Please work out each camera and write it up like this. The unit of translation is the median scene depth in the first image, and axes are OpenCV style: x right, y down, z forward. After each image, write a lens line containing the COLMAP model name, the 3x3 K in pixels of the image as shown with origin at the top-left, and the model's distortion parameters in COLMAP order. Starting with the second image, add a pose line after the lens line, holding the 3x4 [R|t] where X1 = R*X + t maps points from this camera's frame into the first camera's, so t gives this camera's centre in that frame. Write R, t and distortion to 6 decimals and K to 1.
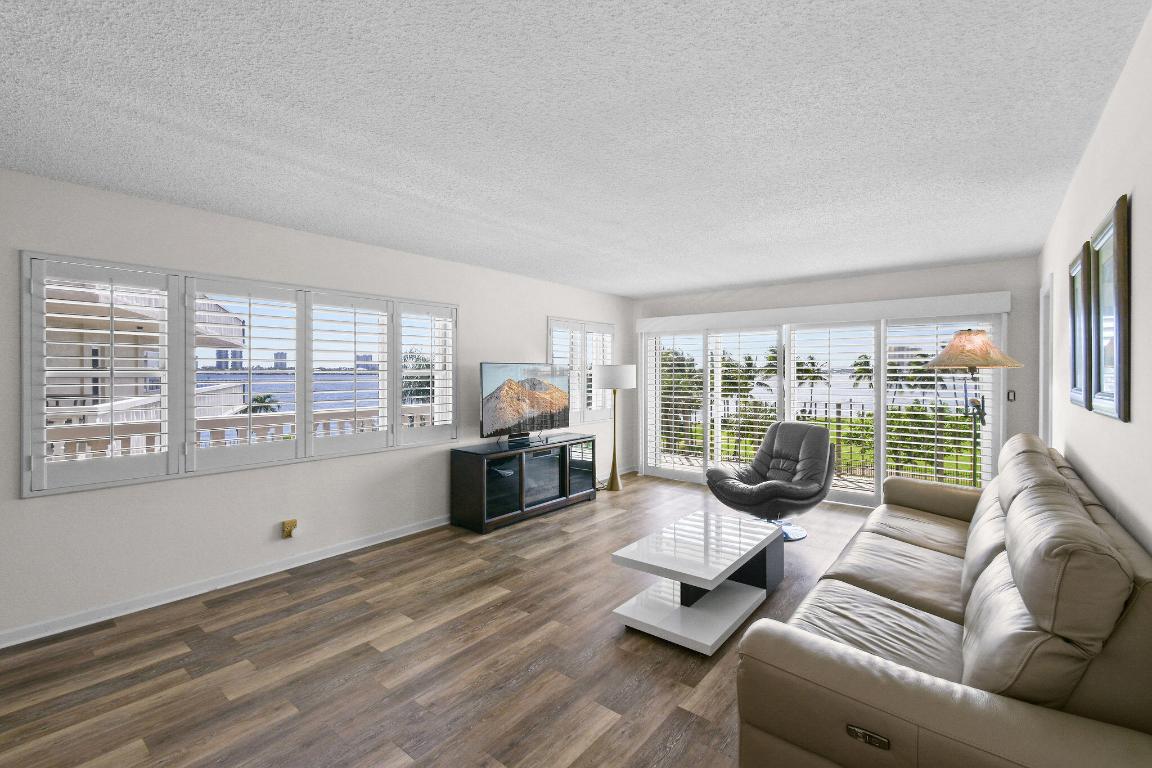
lens RADIAL K [[508.7, 0, 580.3], [0, 508.7, 375.3], [0, 0, 1]] dist [-0.001027, -0.000540]
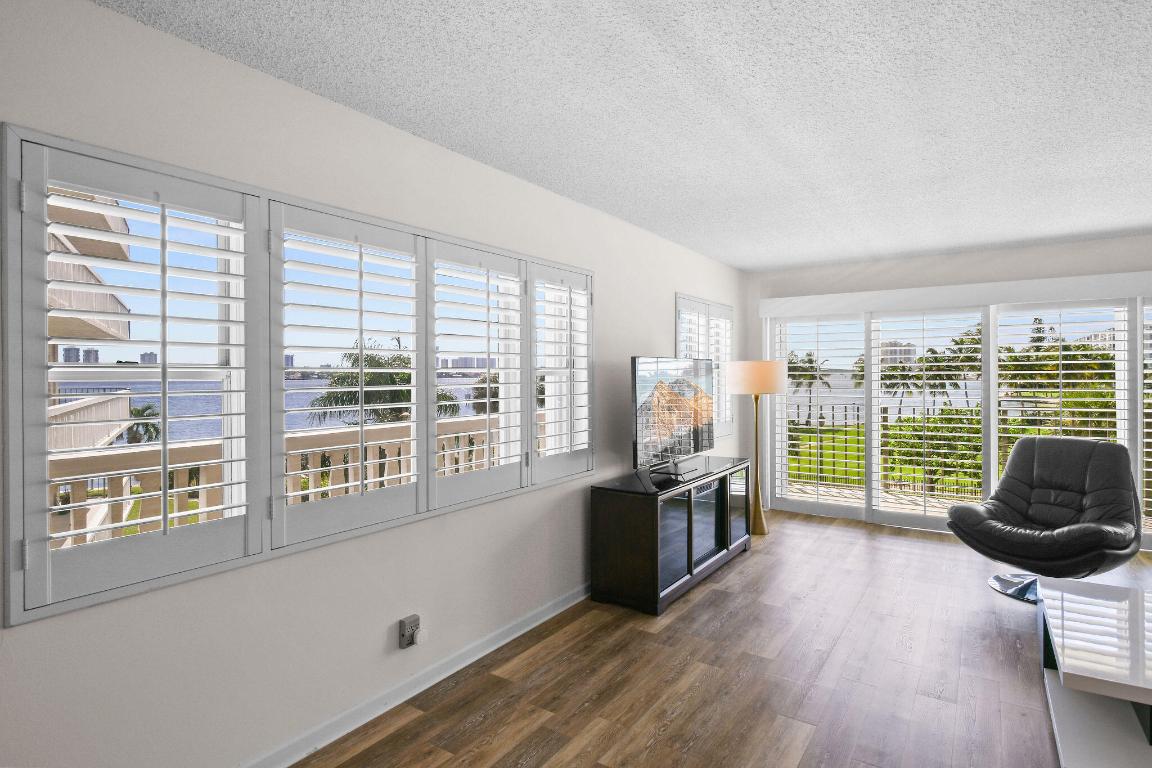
lens RADIAL K [[609.2, 0, 578.7], [0, 609.2, 378.2], [0, 0, 1]] dist [-0.003364, -0.000276]
pose [[0.996663, -0.007860, 0.081247, -0.413955], [0.007849, 0.999969, 0.000454, 0.003730], [-0.081248, 0.000185, 0.996694, 0.256542]]
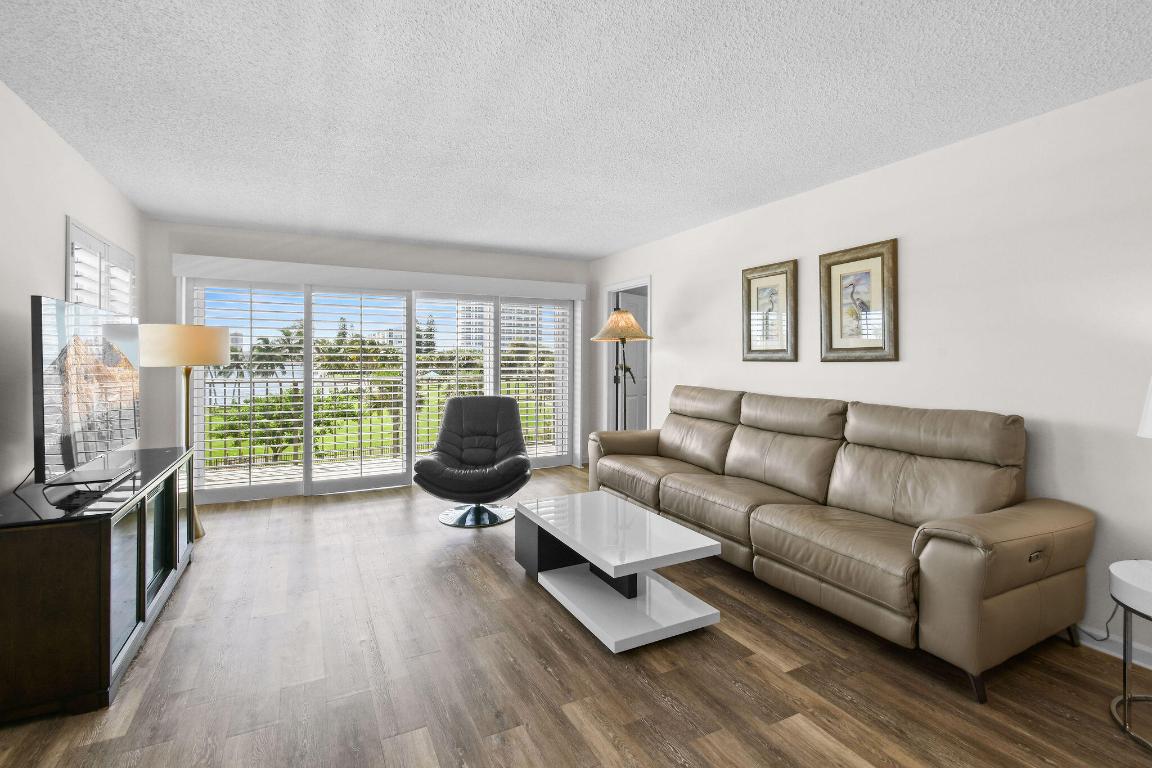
lens RADIAL K [[533.7, 0, 582.2], [0, 533.7, 360.7], [0, 0, 1]] dist [0.004111, 0.000056]
pose [[0.404598, -0.001455, 0.914493, -0.508341], [0.002748, 0.999996, 0.000376, 0.035217], [-0.914491, 0.002361, 0.404600, 0.541334]]
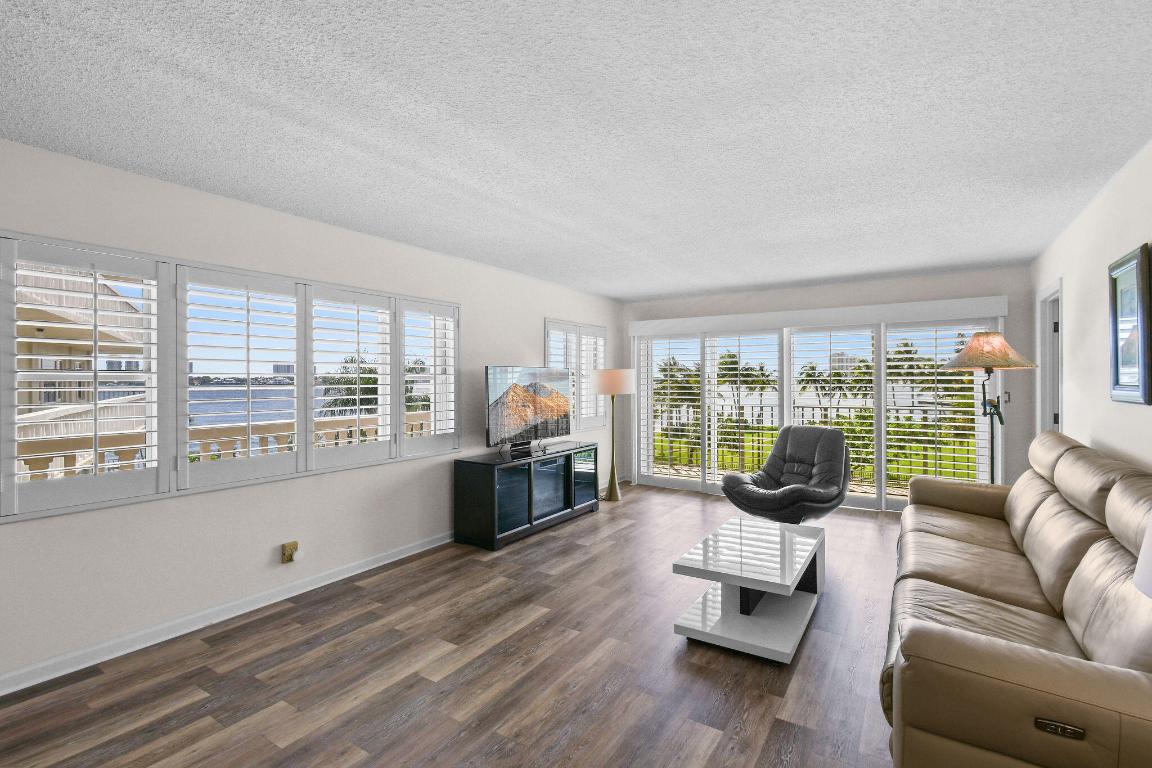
lens RADIAL K [[531.8, 0, 581.3], [0, 531.8, 382.7], [0, 0, 1]] dist [-0.000487, -0.000346]
pose [[0.994251, -0.004839, 0.106962, -0.158880], [0.005132, 0.999984, -0.002464, 0.011159], [-0.106948, 0.002999, 0.994260, 0.022361]]
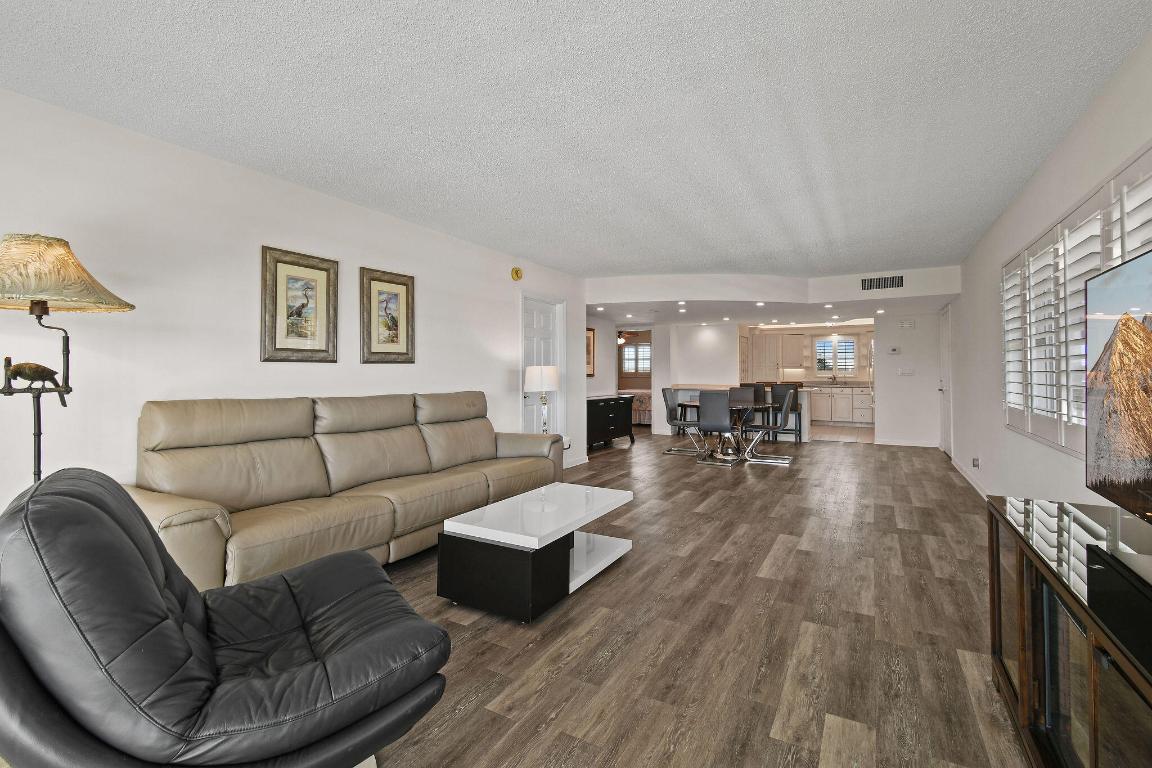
lens RADIAL K [[516.9, 0, 578.2], [0, 516.9, 365.4], [0, 0, 1]] dist [0.001041, -0.000052]
pose [[-0.988075, -0.002626, -0.153951, 0.278713], [-0.001643, 0.999977, -0.006511, 0.048873], [0.153965, -0.006180, -0.988057, 1.623260]]
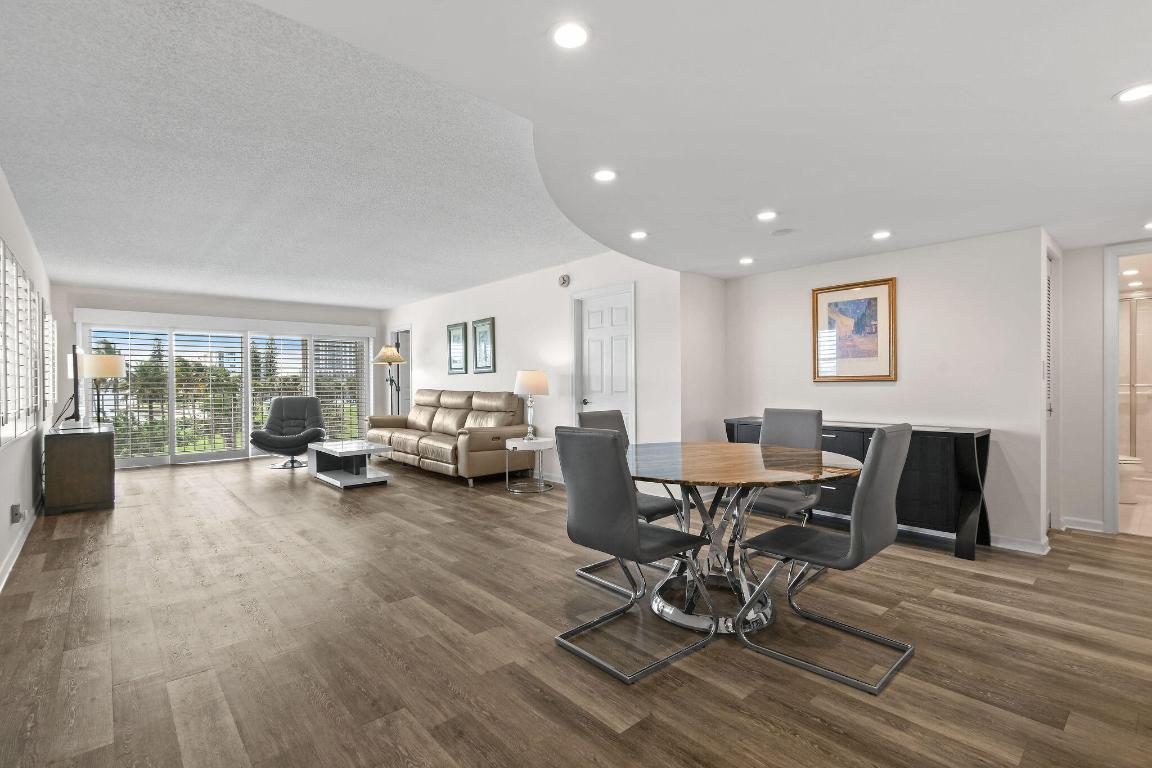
lens RADIAL K [[532.0, 0, 588.2], [0, 532.0, 388.3], [0, 0, 1]] dist [-0.000237, -0.000508]
pose [[0.159152, -0.015922, 0.987126, -1.319841], [0.013551, 0.999811, 0.013942, 0.071035], [-0.987161, 0.011157, 0.159338, -0.188164]]
